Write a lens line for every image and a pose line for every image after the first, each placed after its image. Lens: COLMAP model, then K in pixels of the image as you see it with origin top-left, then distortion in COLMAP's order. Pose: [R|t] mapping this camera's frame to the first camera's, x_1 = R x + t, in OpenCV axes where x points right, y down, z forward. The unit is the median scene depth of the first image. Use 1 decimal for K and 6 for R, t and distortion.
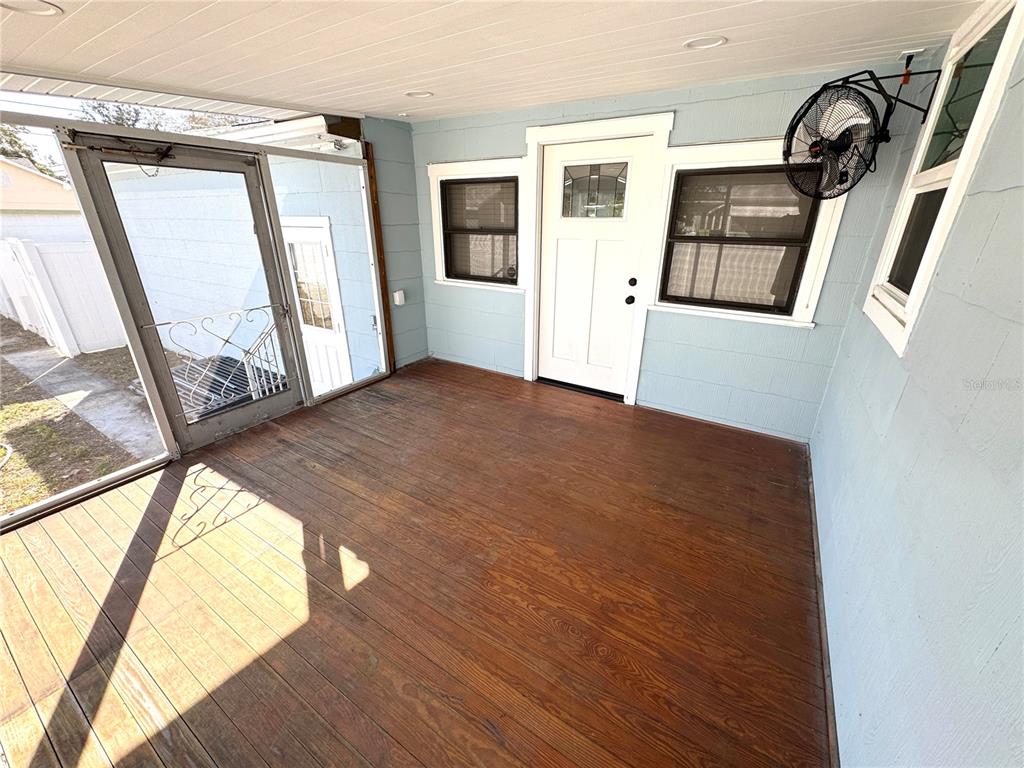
lens RADIAL K [[411.0, 0, 510.5], [0, 411.0, 387.1], [0, 0, 1]] dist [-0.004227, 0.002200]
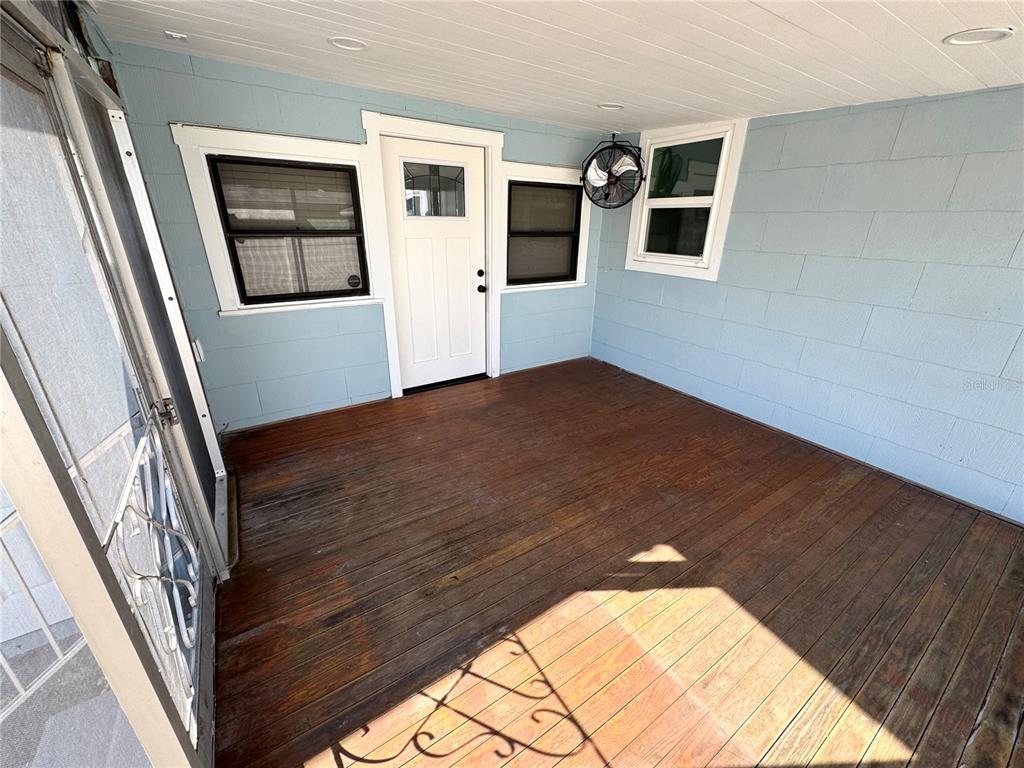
lens RADIAL K [[411.0, 0, 512.4], [0, 411.0, 386.6], [0, 0, 1]] dist [-0.004227, 0.002200]
pose [[0.409655, -0.343717, 0.845010, -0.836388], [0.334828, 0.918304, 0.211208, -0.198595], [-0.848571, 0.196410, 0.491274, 0.471286]]
